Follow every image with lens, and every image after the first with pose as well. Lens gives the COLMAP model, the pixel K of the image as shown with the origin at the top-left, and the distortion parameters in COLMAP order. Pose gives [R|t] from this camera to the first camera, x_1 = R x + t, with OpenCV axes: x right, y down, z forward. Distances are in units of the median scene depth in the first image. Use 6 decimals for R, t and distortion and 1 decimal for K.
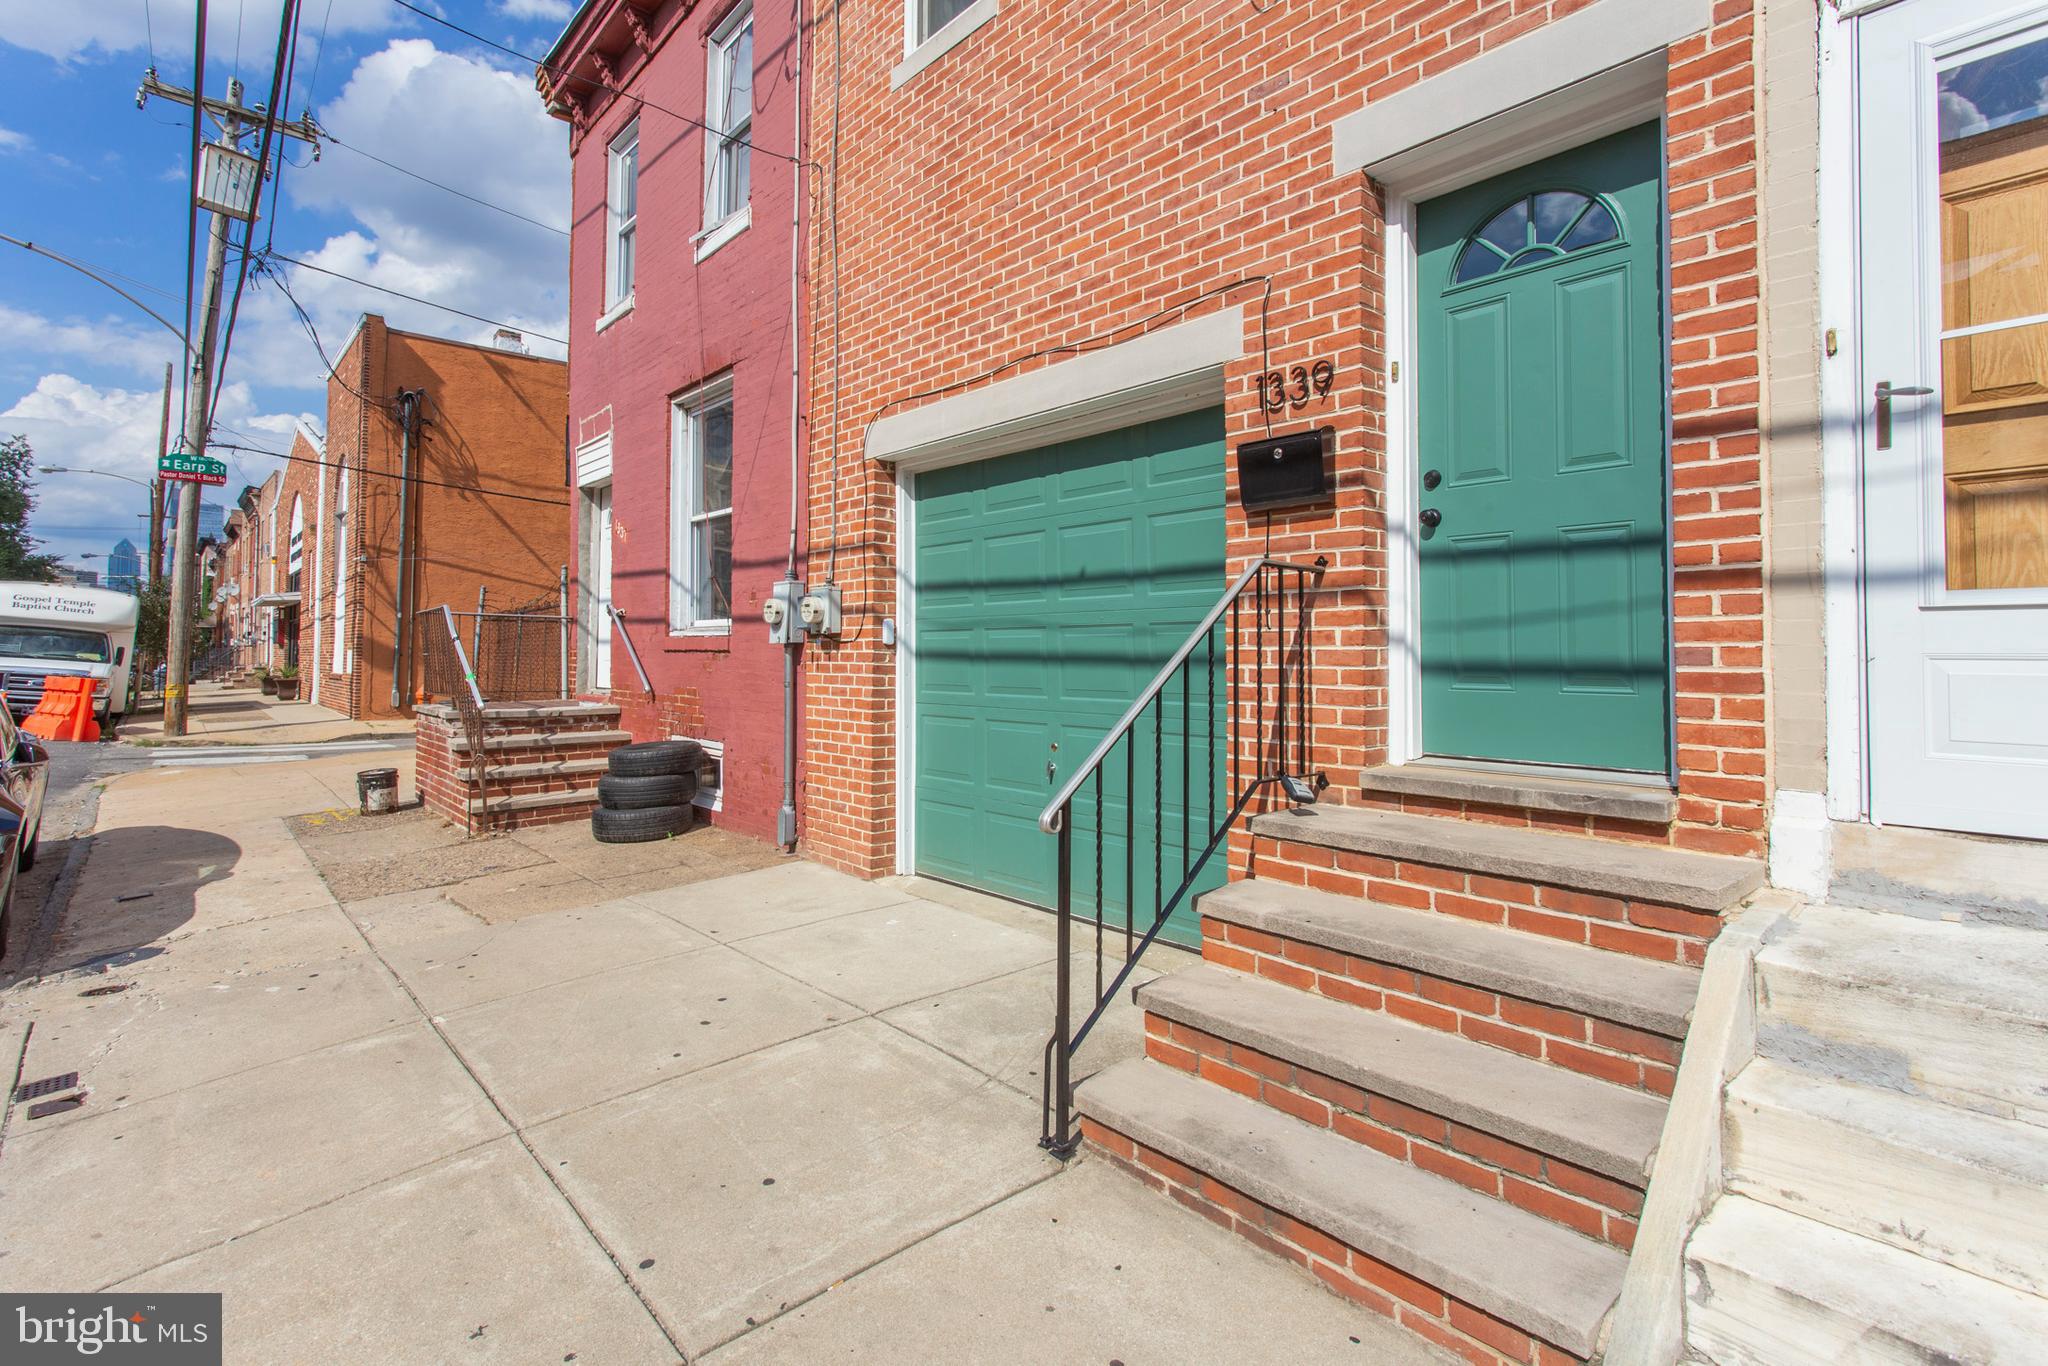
lens RADIAL K [[998.5, 0, 989.5], [0, 998.5, 626.7], [0, 0, 1]] dist [0.000027, 0.009519]
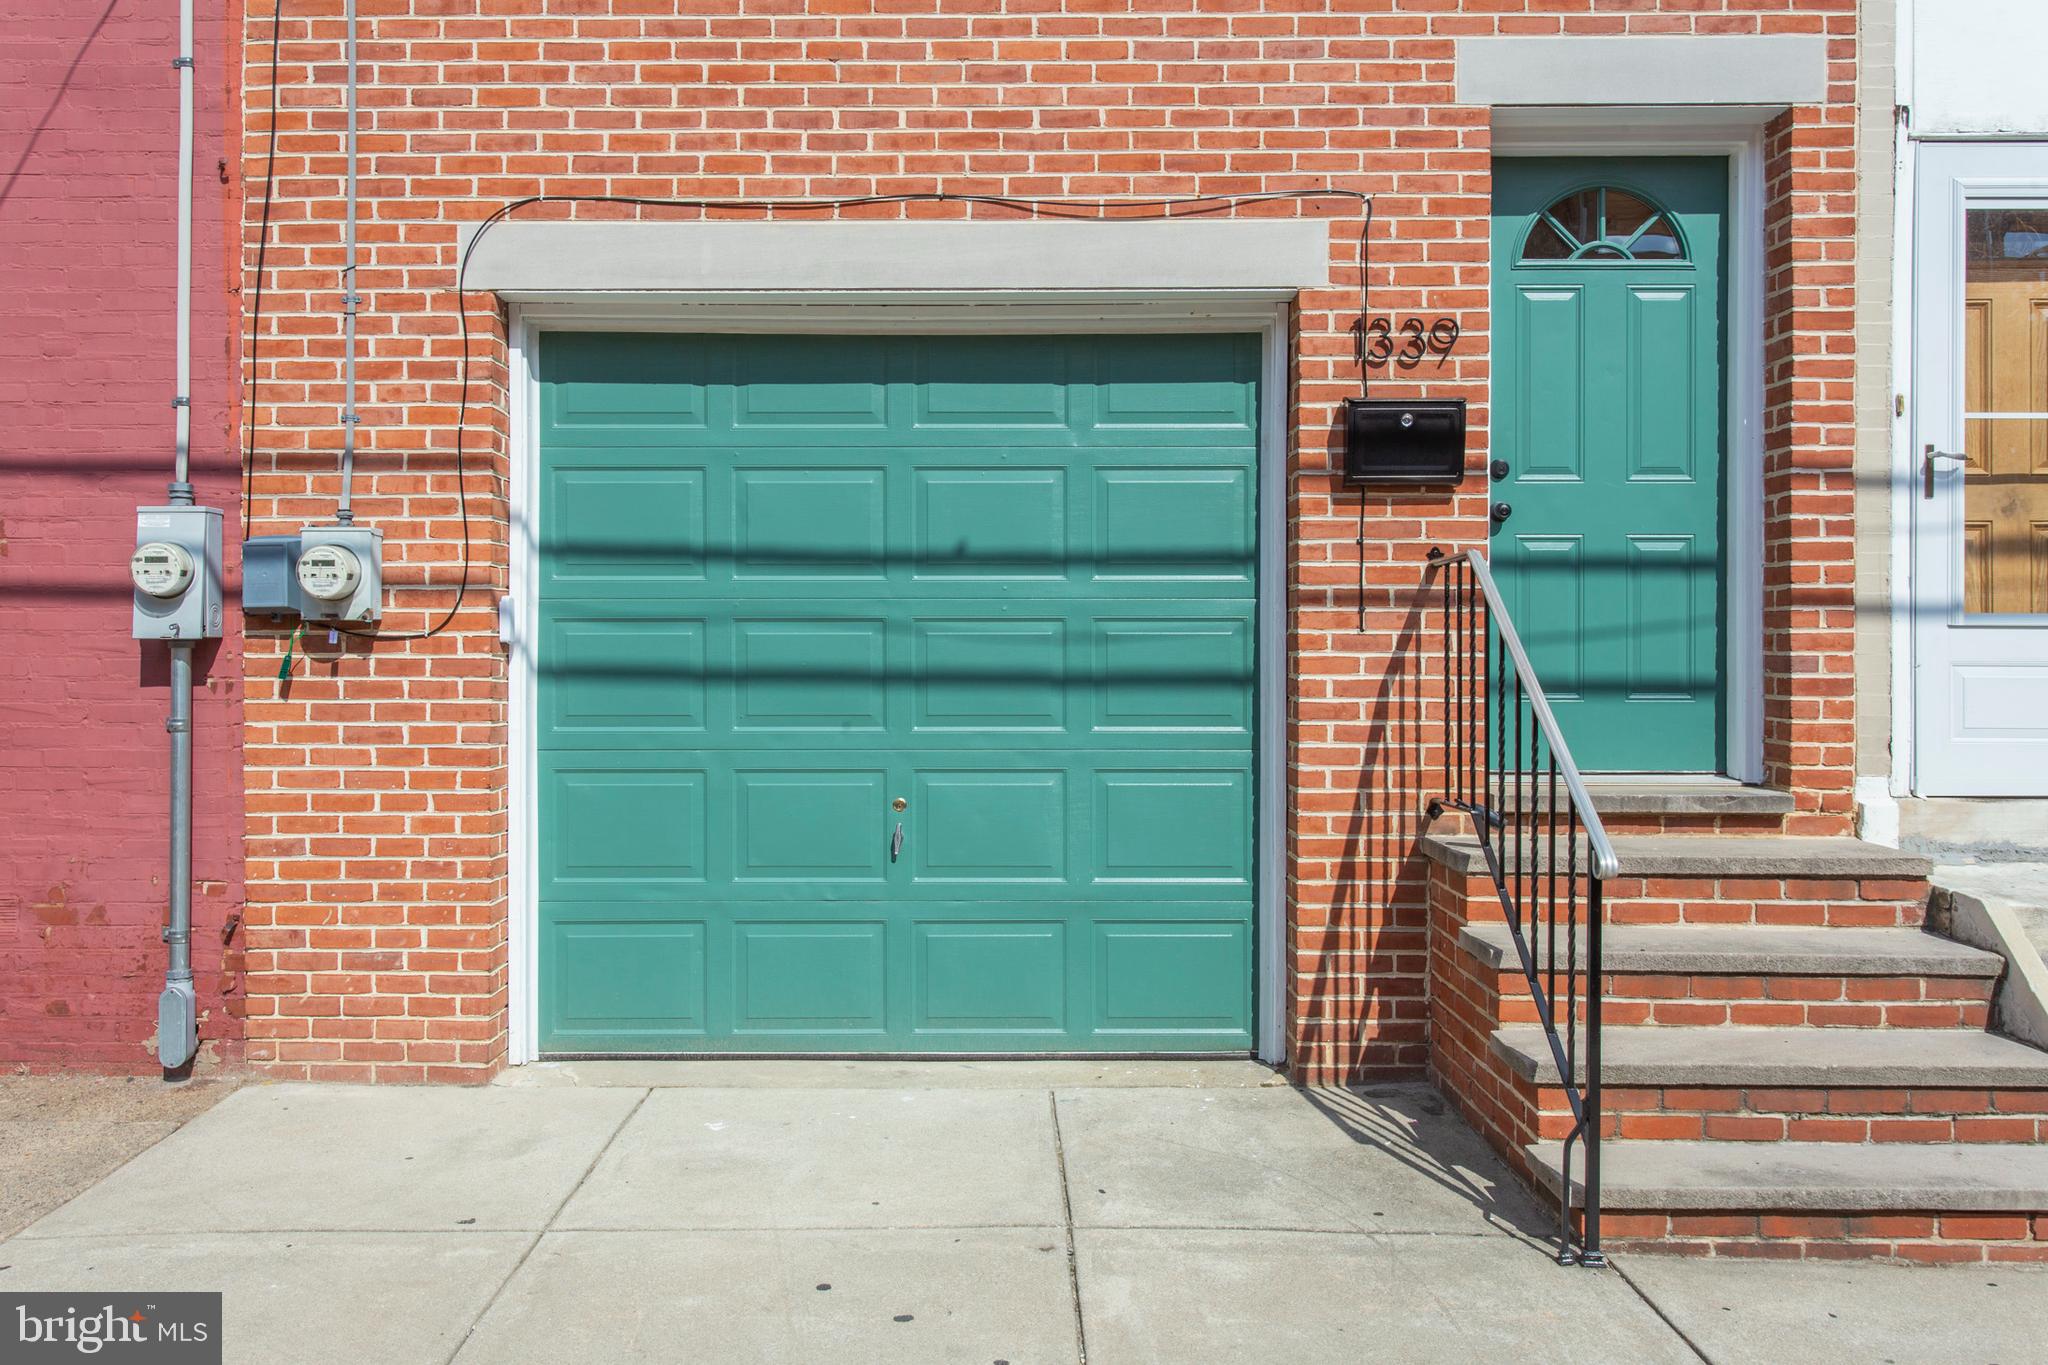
lens RADIAL K [[1599.0, 0, 957.3], [0, 1599.0, 673.3], [0, 0, 1]] dist [0.005955, 0.009648]
pose [[0.653139, -0.005247, 0.757220, -0.984869], [-0.021341, 0.999451, 0.025334, 0.011289], [-0.756937, -0.032707, 0.652669, 0.419103]]
